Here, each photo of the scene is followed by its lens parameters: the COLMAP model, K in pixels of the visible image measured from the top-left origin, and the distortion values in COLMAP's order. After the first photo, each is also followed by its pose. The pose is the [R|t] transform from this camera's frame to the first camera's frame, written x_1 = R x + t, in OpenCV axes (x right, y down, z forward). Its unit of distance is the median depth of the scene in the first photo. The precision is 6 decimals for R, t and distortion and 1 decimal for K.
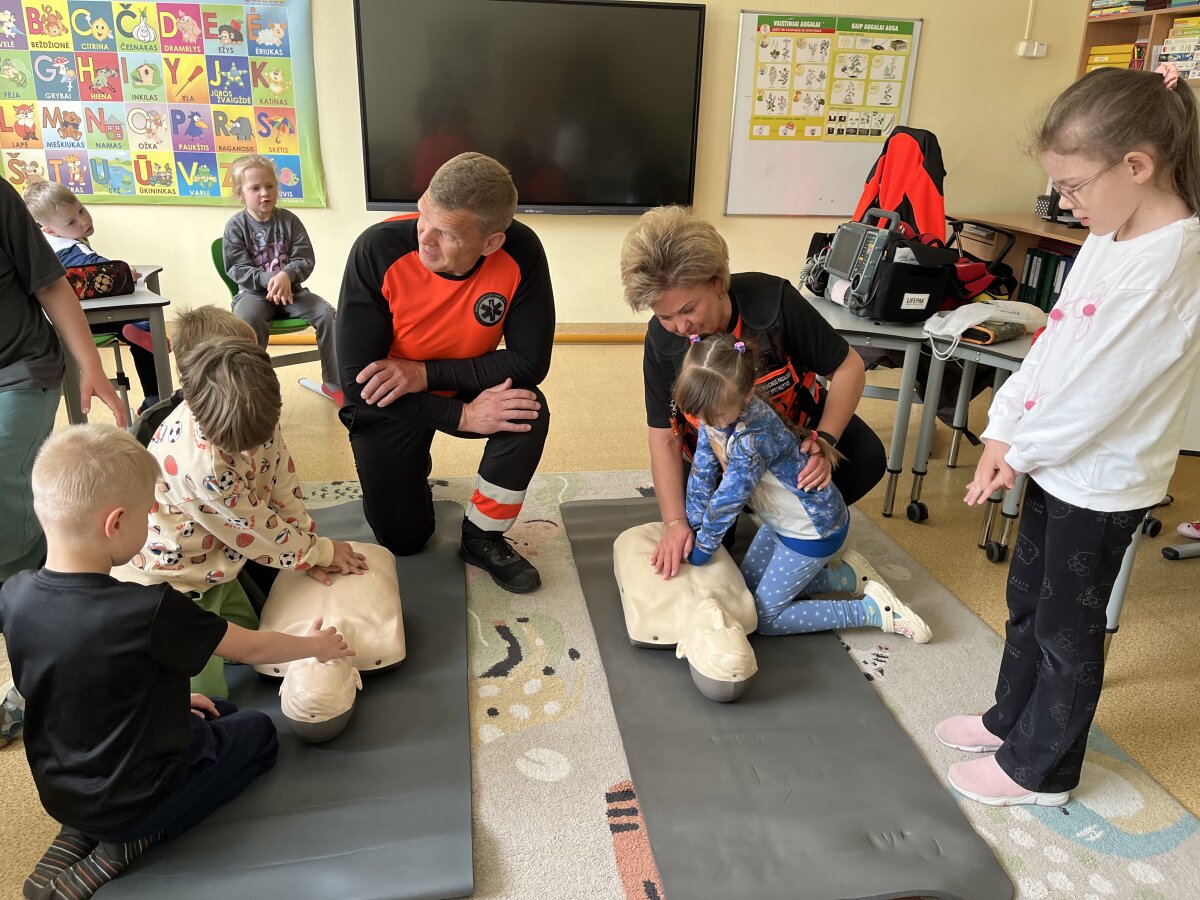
lens RADIAL K [[904.5, 0, 603.9], [0, 904.5, 454.9], [0, 0, 1]] dist [0.077034, -0.108462]
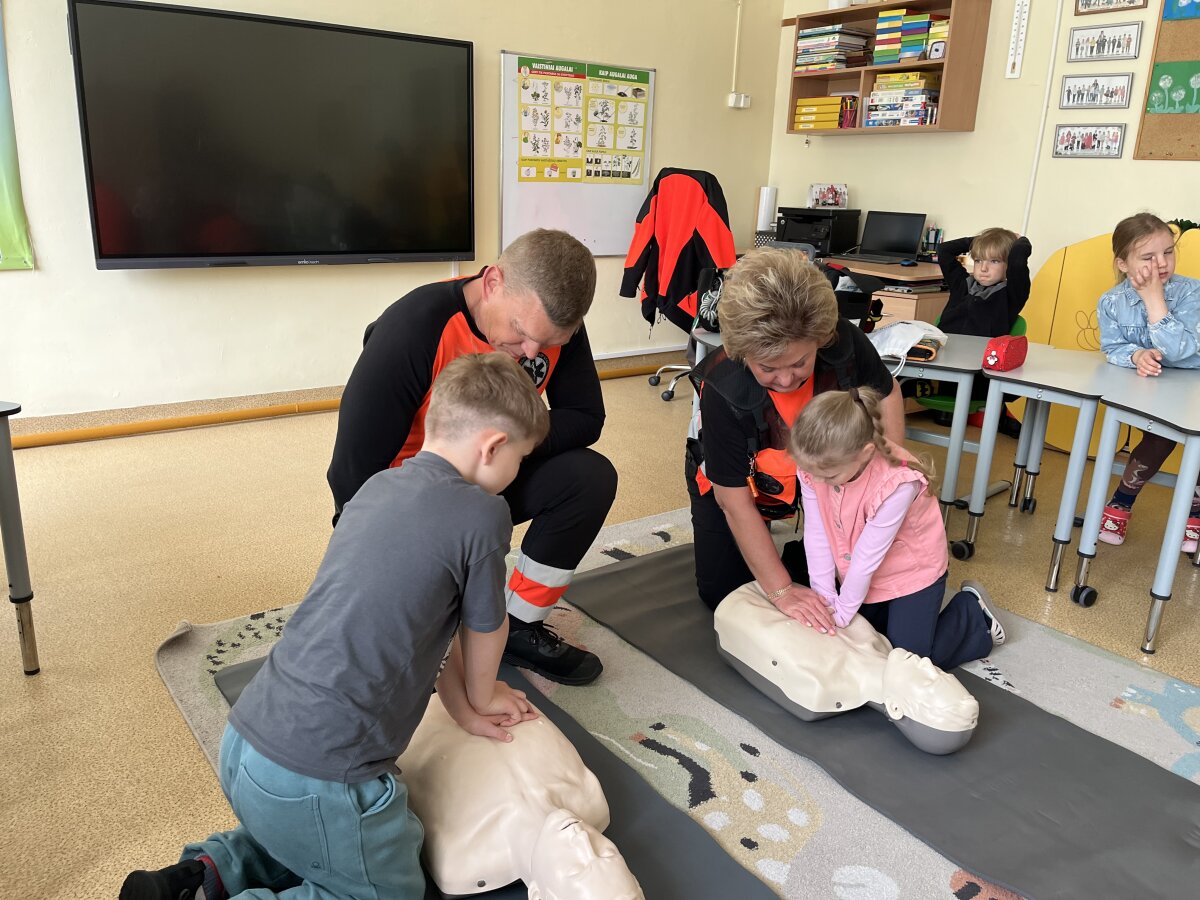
lens RADIAL K [[904.5, 0, 595.1], [0, 904.5, 448.8], [0, 0, 1]] dist [0.077034, -0.108462]
pose [[0.893050, -0.131569, 0.430293, -0.254091], [0.154356, 0.987846, -0.018308, -0.036563], [-0.422654, 0.082769, 0.902504, 0.124841]]
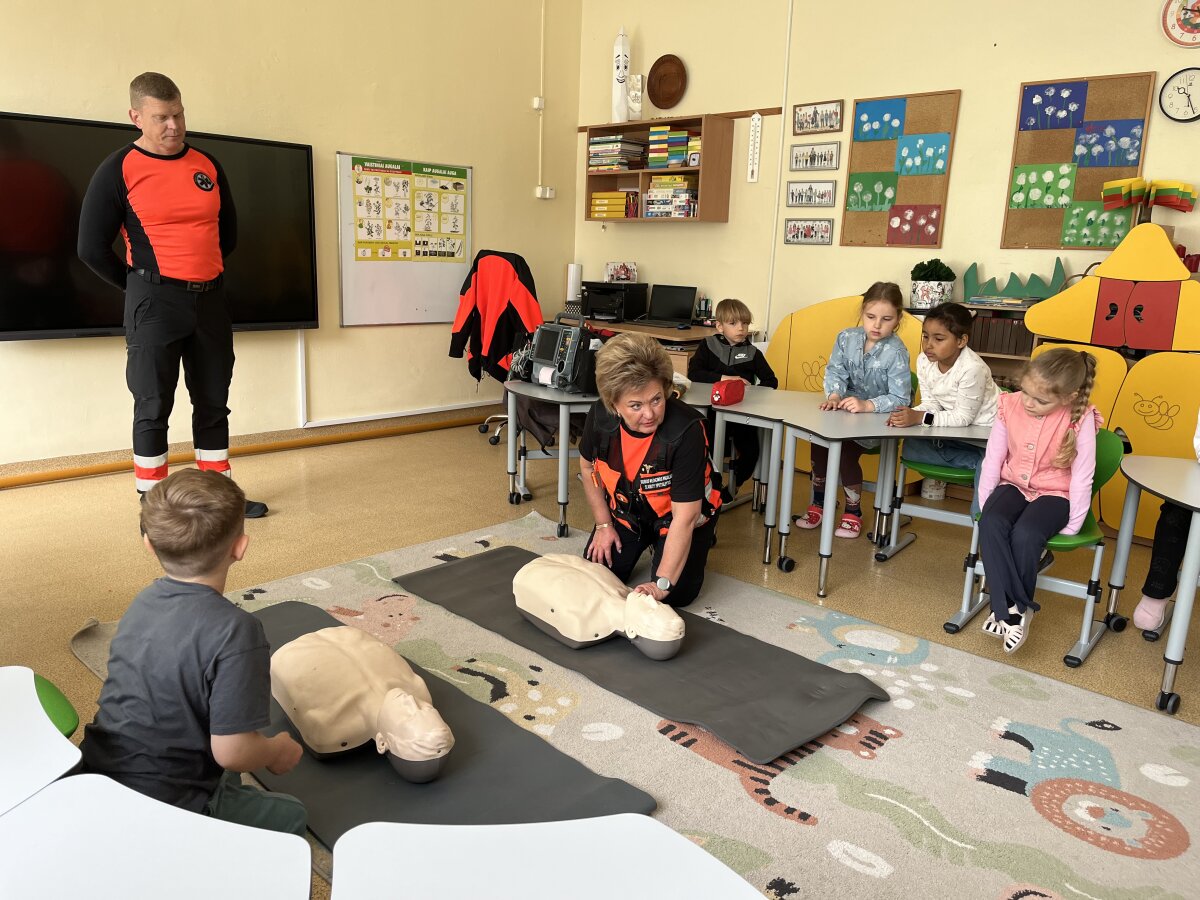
lens RADIAL K [[904.5, 0, 591.8], [0, 904.5, 449.2], [0, 0, 1]] dist [0.077034, -0.108462]
pose [[0.805638, -0.133033, 0.577278, -0.325930], [0.201164, 0.977992, -0.055364, 0.005302], [-0.557208, 0.160731, 0.814668, -0.050962]]
